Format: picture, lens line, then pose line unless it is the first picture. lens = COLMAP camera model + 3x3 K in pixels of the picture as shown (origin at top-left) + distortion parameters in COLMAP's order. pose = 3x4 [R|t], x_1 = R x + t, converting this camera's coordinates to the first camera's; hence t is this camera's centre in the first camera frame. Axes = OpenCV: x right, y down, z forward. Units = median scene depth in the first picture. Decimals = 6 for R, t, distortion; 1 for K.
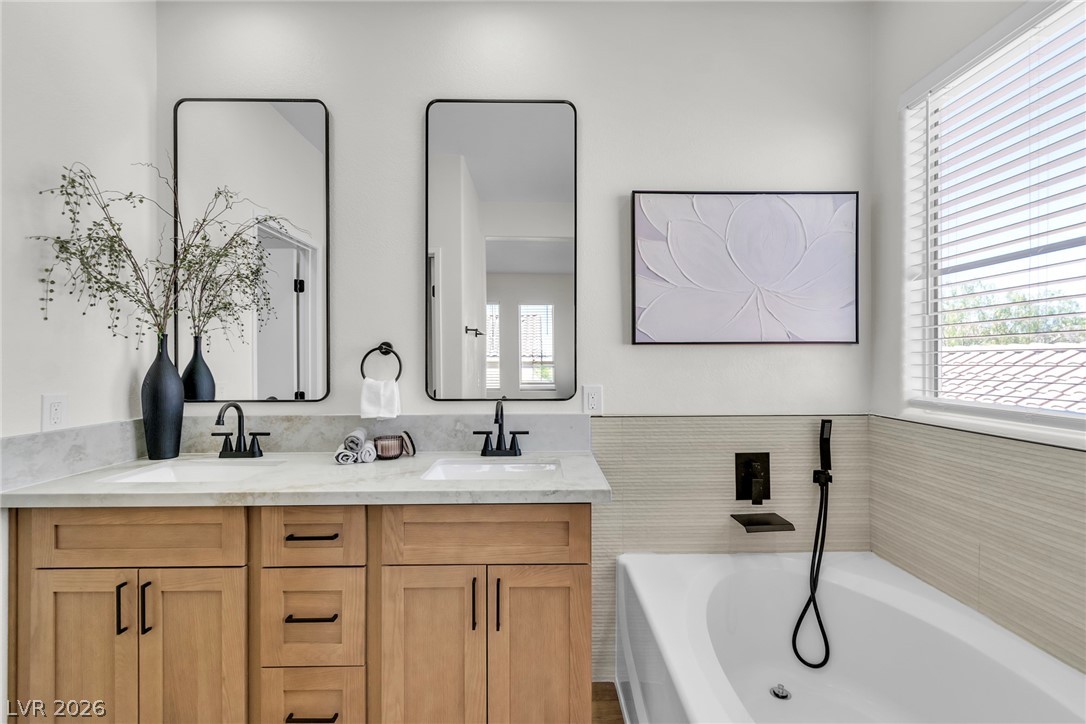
lens RADIAL K [[476.6, 0, 543.0], [0, 476.6, 362.0], [0, 0, 1]] dist [-0.000044, 0.000163]
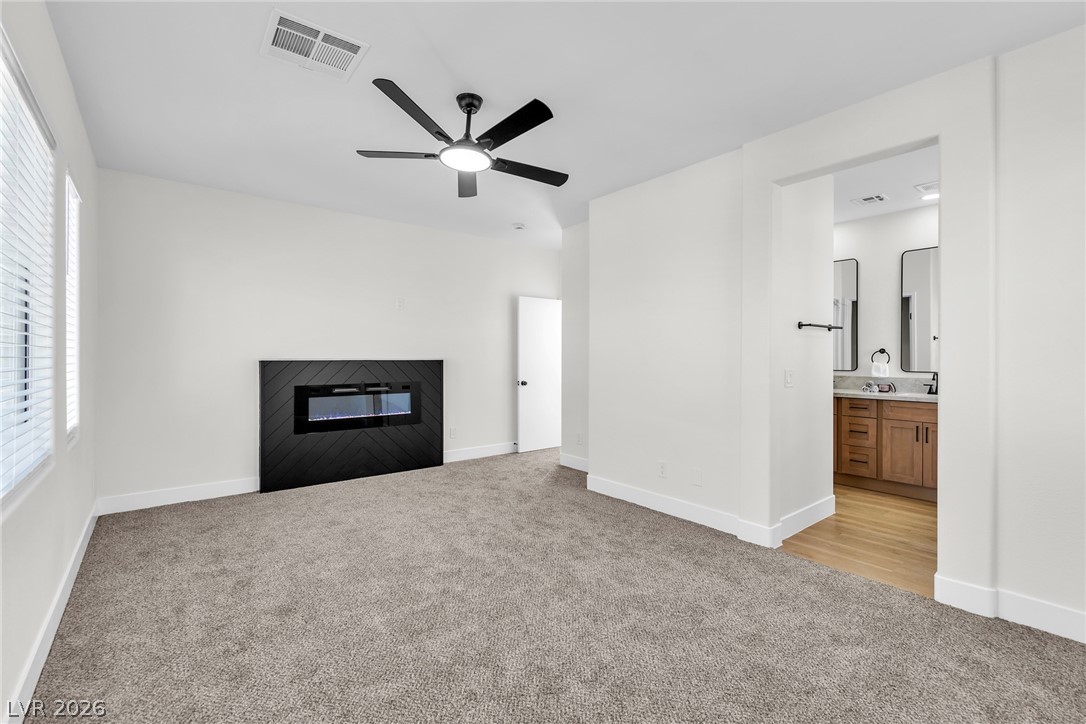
lens RADIAL K [[483.4, 0, 545.8], [0, 483.4, 355.9], [0, 0, 1]] dist [0.001783, 0.000191]
pose [[0.620220, 0.002608, -0.784424, 0.635672], [-0.004359, 0.999990, -0.000122, 0.006872], [0.784416, 0.003495, 0.620225, -2.197466]]
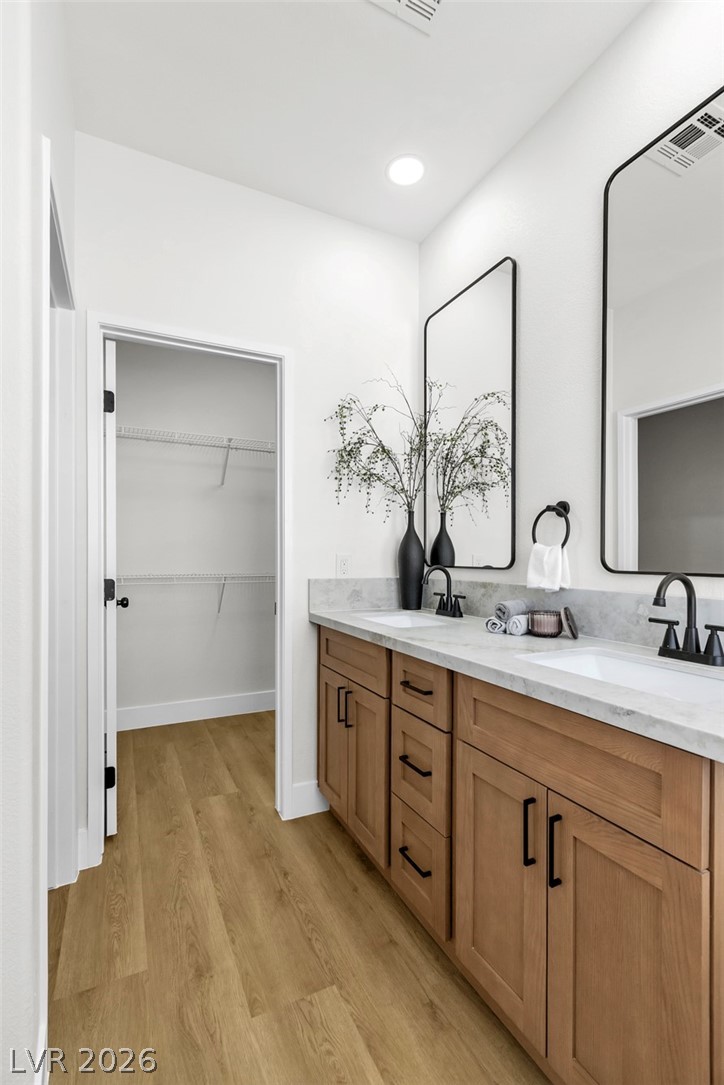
lens RADIAL K [[489.3, 0, 366.8], [0, 489.3, 559.9], [0, 0, 1]] dist [0.000539, 0.000262]
pose [[0.435541, 0.011020, -0.900101, 0.325103], [-0.006288, 0.999938, 0.009199, 0.060352], [0.900147, 0.001654, 0.435584, 0.335425]]
